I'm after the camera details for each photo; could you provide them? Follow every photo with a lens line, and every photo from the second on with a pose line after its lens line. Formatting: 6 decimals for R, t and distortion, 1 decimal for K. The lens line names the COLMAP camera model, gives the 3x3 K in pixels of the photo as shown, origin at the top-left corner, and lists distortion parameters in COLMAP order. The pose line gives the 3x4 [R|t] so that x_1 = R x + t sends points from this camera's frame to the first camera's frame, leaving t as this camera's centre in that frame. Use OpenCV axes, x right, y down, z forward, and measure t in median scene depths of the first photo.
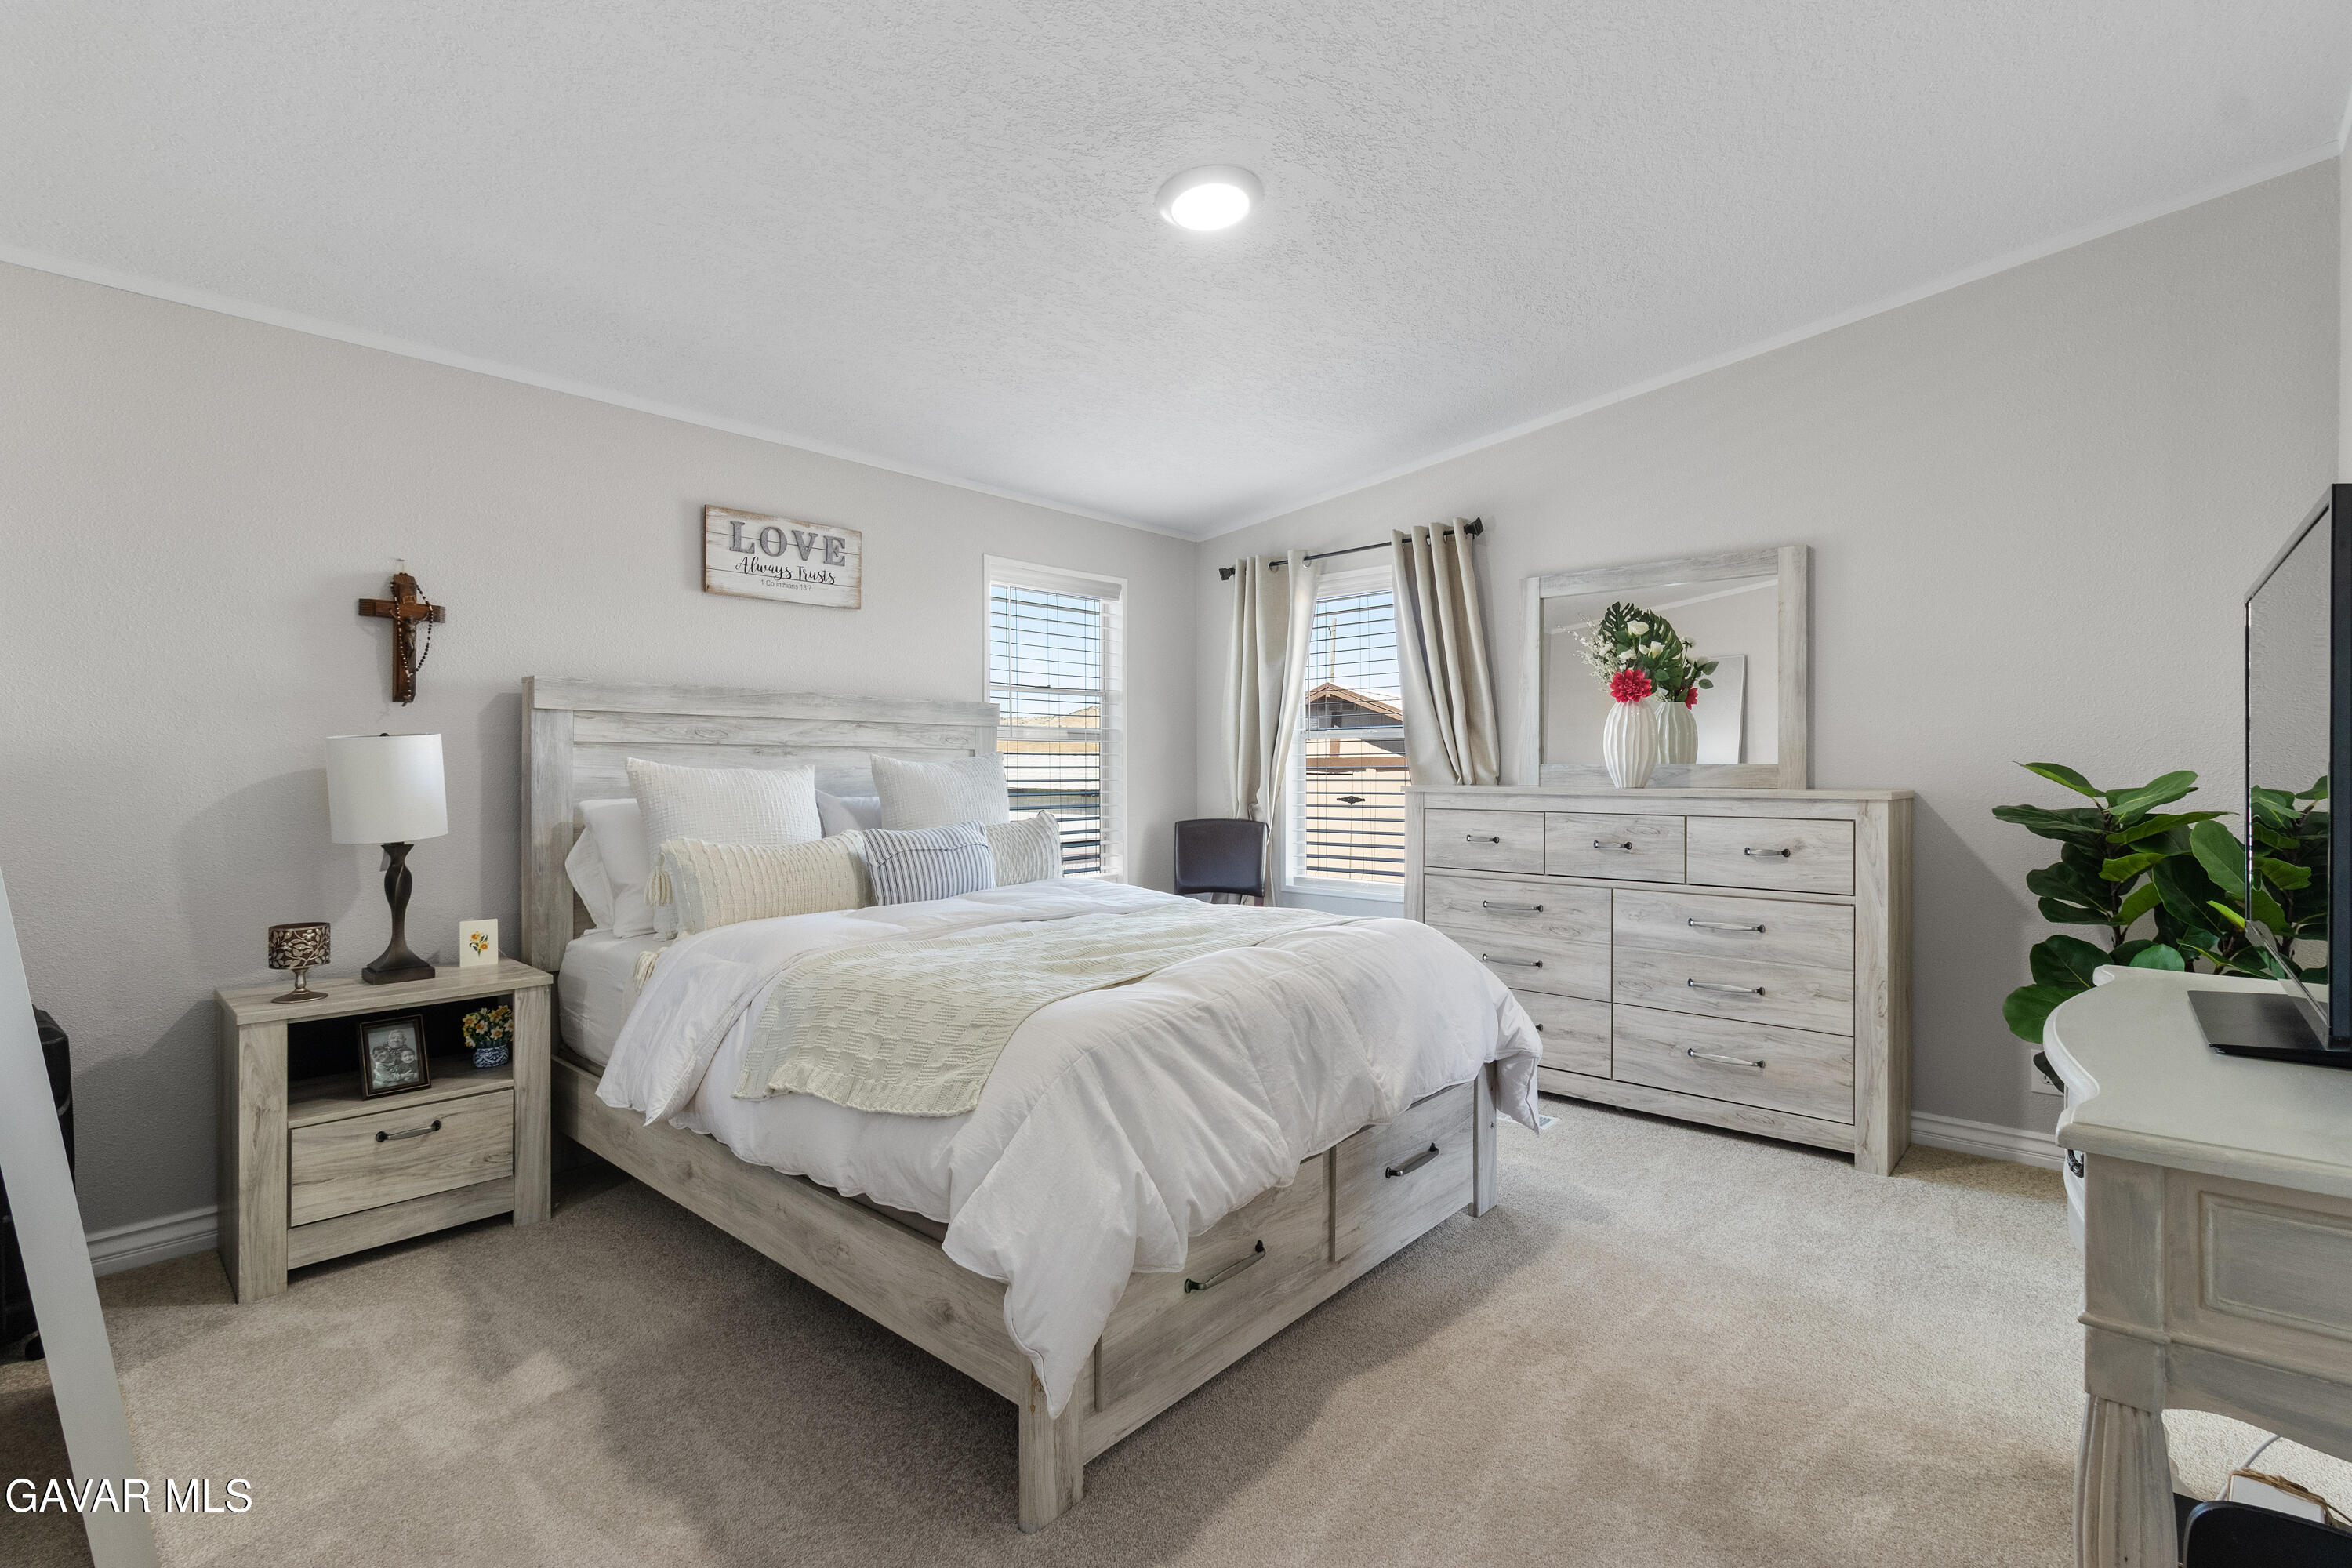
lens RADIAL K [[1088.9, 0, 1174.0], [0, 1088.9, 782.0], [0, 0, 1]] dist [0.002577, -0.000524]
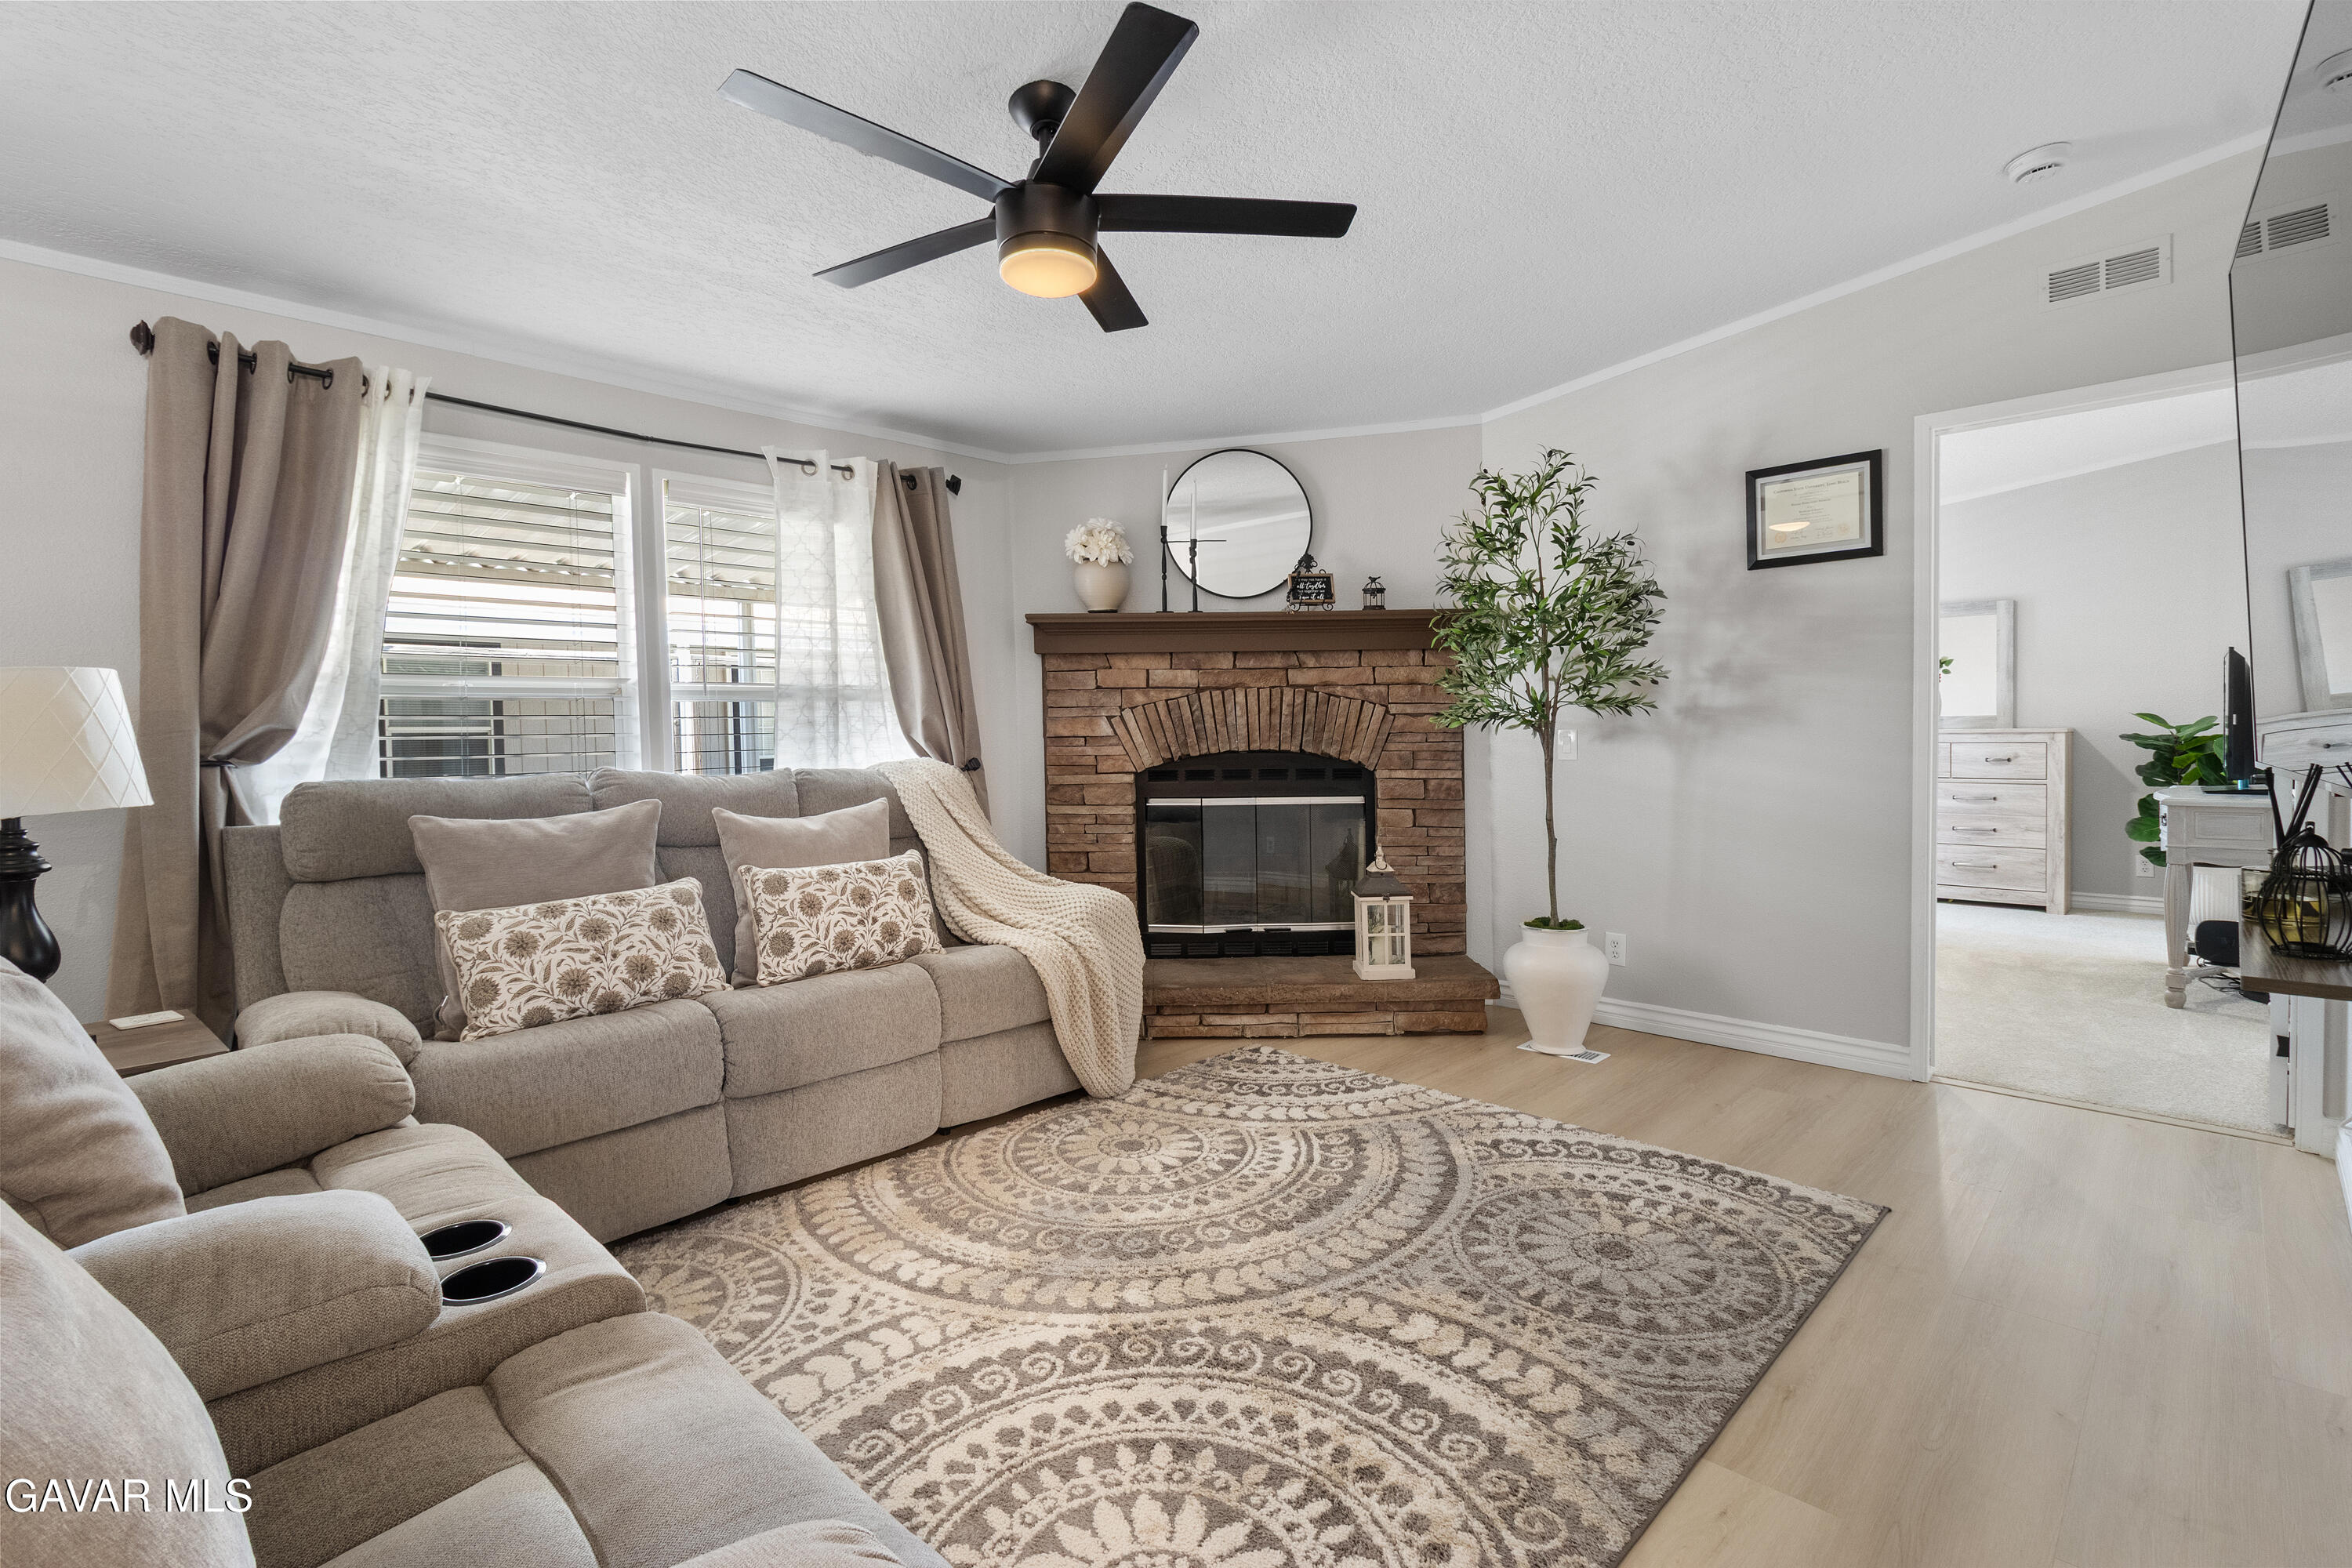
lens RADIAL K [[1088.9, 0, 1178.0], [0, 1088.9, 763.4], [0, 0, 1]] dist [0.002577, -0.000524]
pose [[0.999319, -0.012185, -0.034823, -0.927363], [0.013033, 0.999621, 0.024252, 0.003692], [0.034514, -0.024689, 0.999099, -1.090442]]
